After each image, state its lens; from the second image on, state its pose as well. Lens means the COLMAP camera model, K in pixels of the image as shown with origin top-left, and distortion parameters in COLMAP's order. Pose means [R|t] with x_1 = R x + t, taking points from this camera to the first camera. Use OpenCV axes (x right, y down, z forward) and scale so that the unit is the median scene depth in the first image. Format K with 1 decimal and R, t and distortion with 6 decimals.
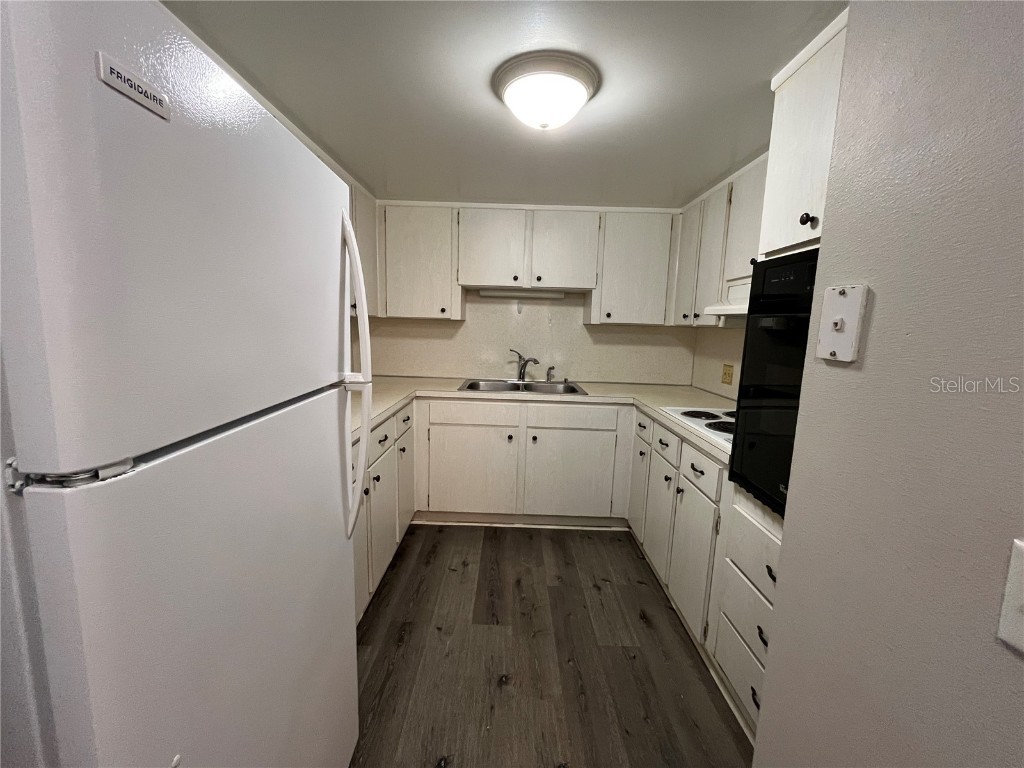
lens RADIAL K [[413.9, 0, 510.1], [0, 413.9, 383.4], [0, 0, 1]] dist [-0.002801, -0.000314]
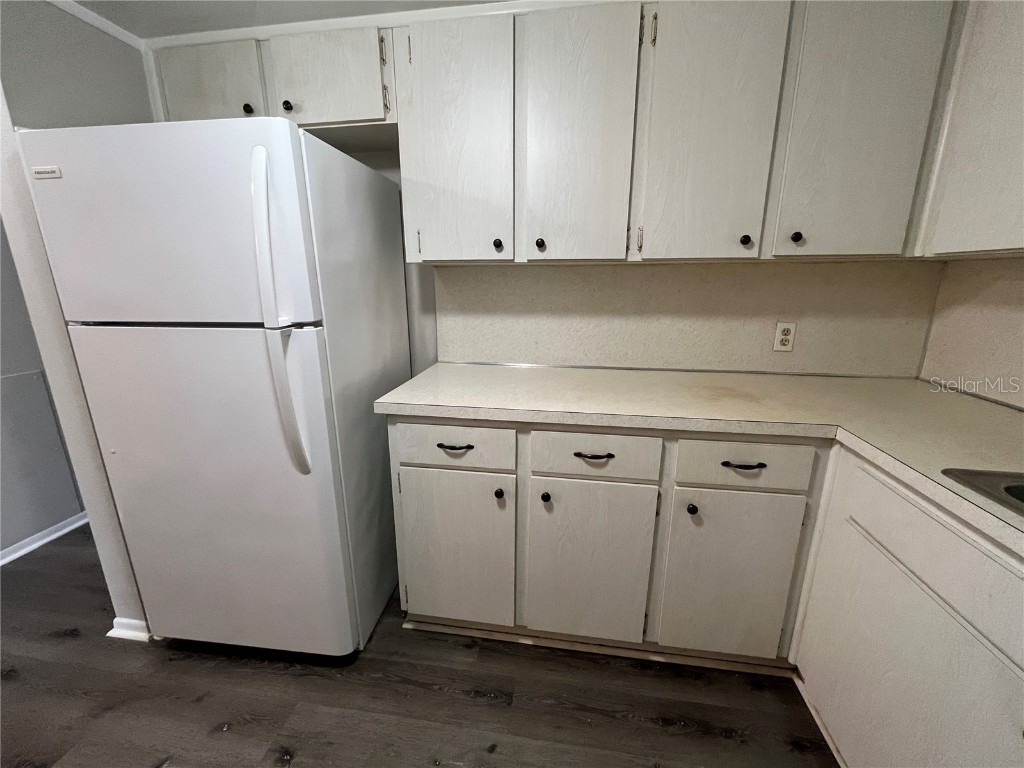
lens RADIAL K [[413.9, 0, 510.1], [0, 413.9, 383.4], [0, 0, 1]] dist [-0.002801, -0.000314]
pose [[-0.144607, 0.218931, -0.964965, 0.215841], [-0.141995, 0.960531, 0.239204, -0.075980], [0.979248, 0.171611, -0.107813, 0.668588]]
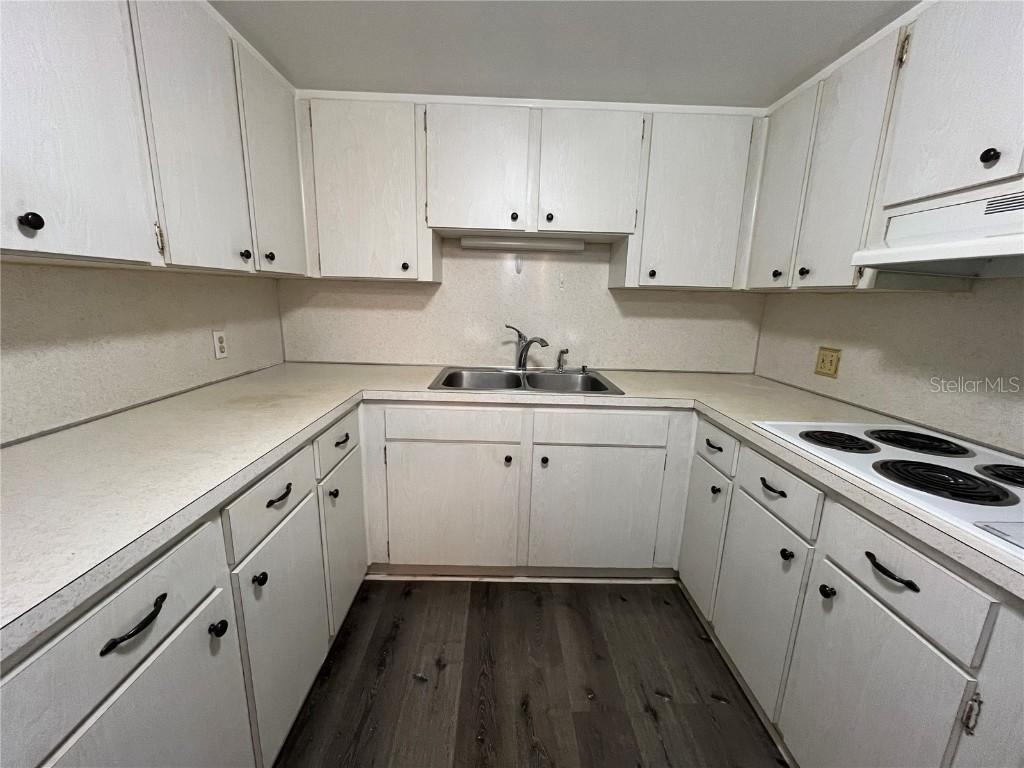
lens RADIAL K [[413.9, 0, 510.1], [0, 413.9, 383.4], [0, 0, 1]] dist [-0.002801, -0.000314]
pose [[0.999688, -0.006558, 0.024106, -0.011316], [0.004897, 0.997651, 0.068321, -0.035145], [-0.024498, -0.068181, 0.997372, 0.331840]]
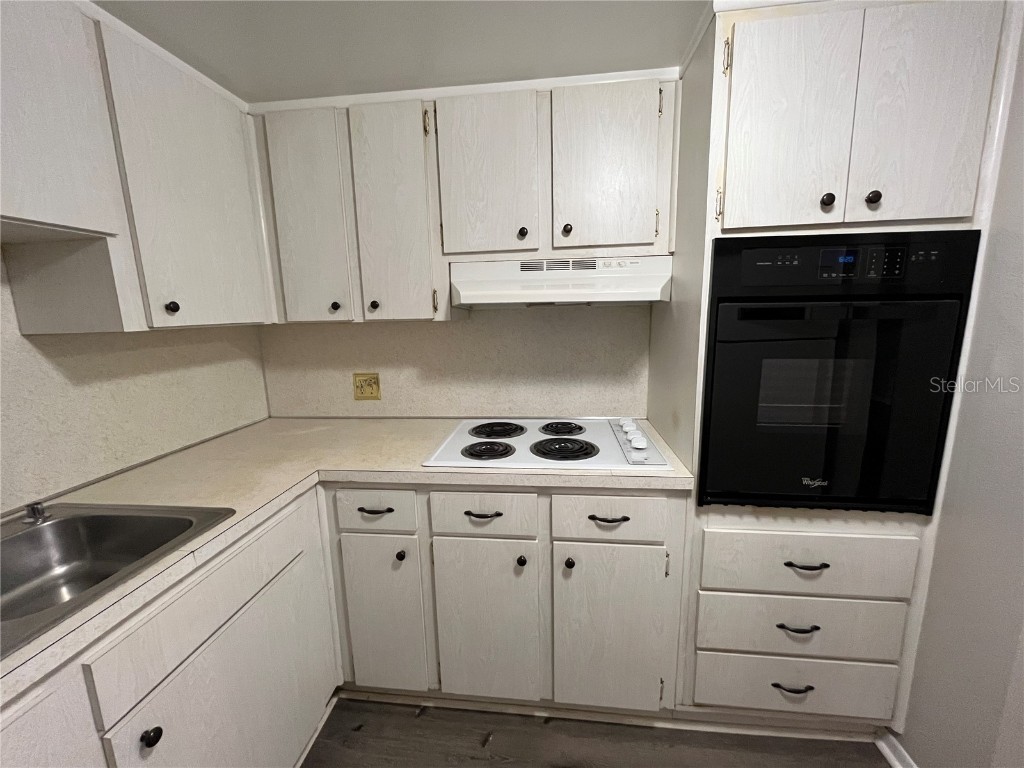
lens RADIAL K [[413.9, 0, 510.1], [0, 413.9, 383.4], [0, 0, 1]] dist [-0.002801, -0.000314]
pose [[0.110007, -0.202705, 0.973041, -0.139318], [0.168165, 0.968665, 0.182781, -0.114708], [-0.979601, 0.143525, 0.140648, 0.649447]]
